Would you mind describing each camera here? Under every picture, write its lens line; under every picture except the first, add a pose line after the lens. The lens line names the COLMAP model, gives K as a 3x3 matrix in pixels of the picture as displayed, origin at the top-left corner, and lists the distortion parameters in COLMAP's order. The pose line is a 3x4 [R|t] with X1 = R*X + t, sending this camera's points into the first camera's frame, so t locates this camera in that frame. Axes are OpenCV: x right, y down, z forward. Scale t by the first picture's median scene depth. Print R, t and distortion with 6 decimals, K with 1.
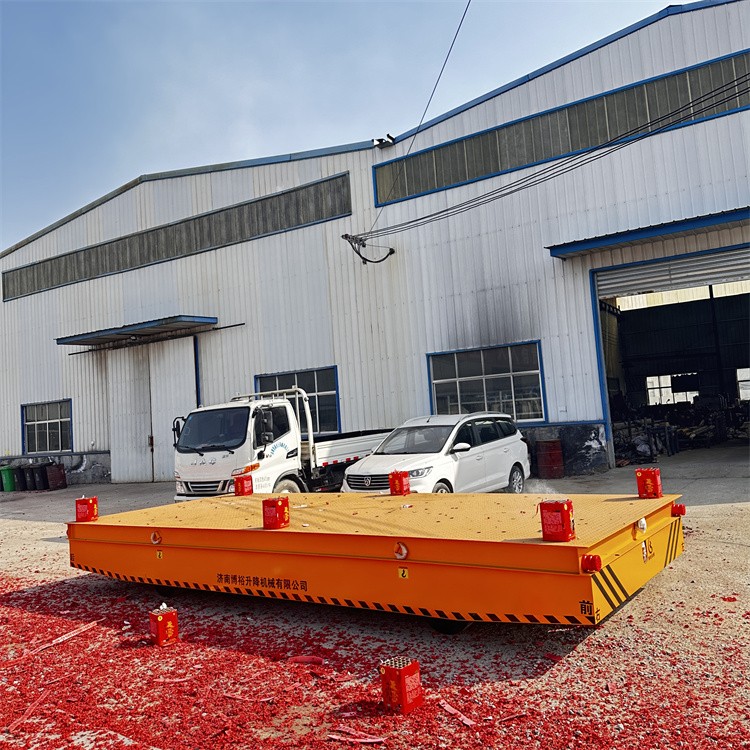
lens RADIAL K [[697.4, 0, 371.4], [0, 697.4, 372.0], [0, 0, 1]] dist [0.173820, -0.334124]
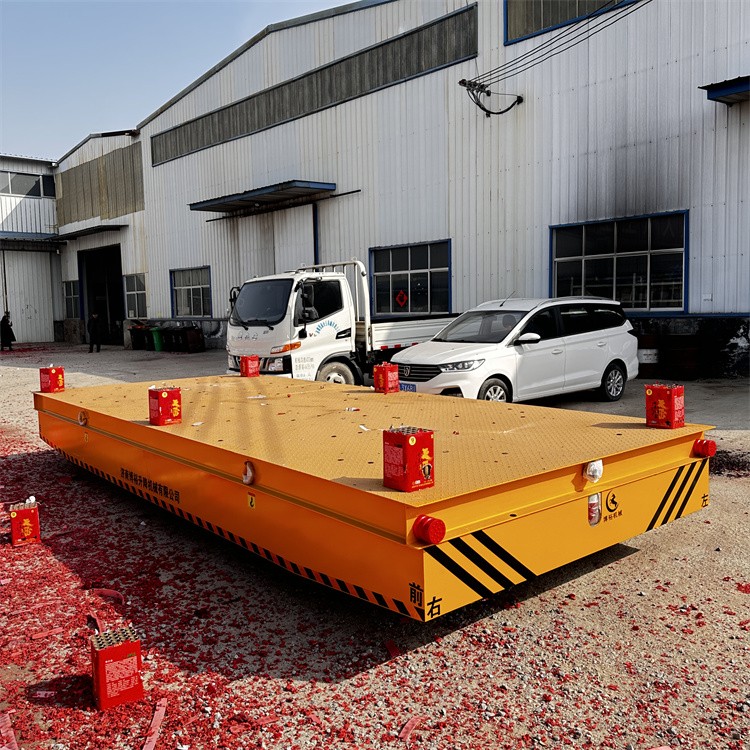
lens RADIAL K [[697.5, 0, 380.0], [0, 697.5, 368.3], [0, 0, 1]] dist [0.167062, -0.322977]
pose [[0.967472, 0.070488, -0.242960, 0.111103], [-0.029015, 0.984978, 0.170223, 0.004518], [0.251309, -0.157637, 0.954984, 0.108717]]
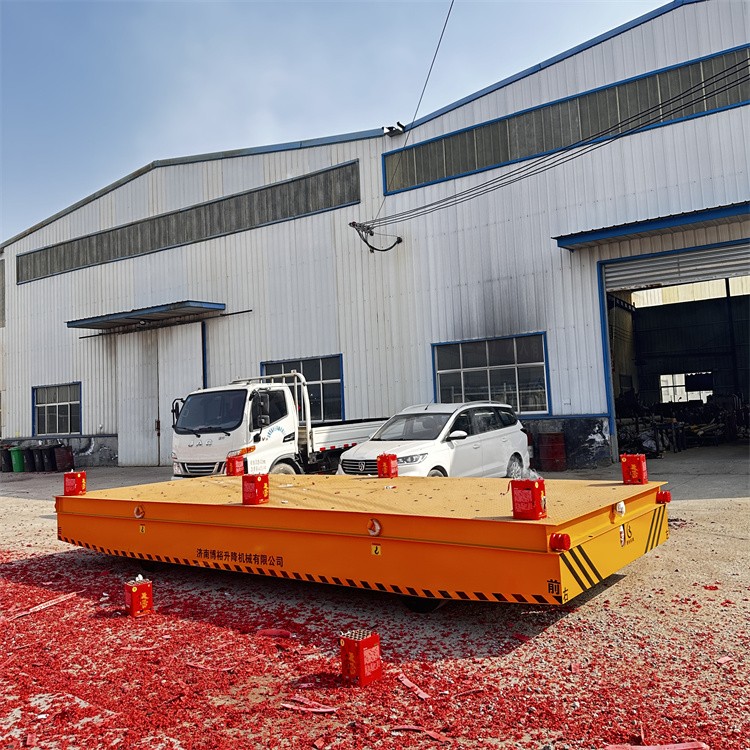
lens RADIAL K [[697.3, 0, 369.9], [0, 697.3, 368.4], [0, 0, 1]] dist [0.172769, -0.338198]
pose [[0.999464, 0.022830, -0.023470, 0.017118], [-0.022749, 0.999734, 0.003703, 0.008278], [0.023548, -0.003167, 0.999718, 0.003170]]
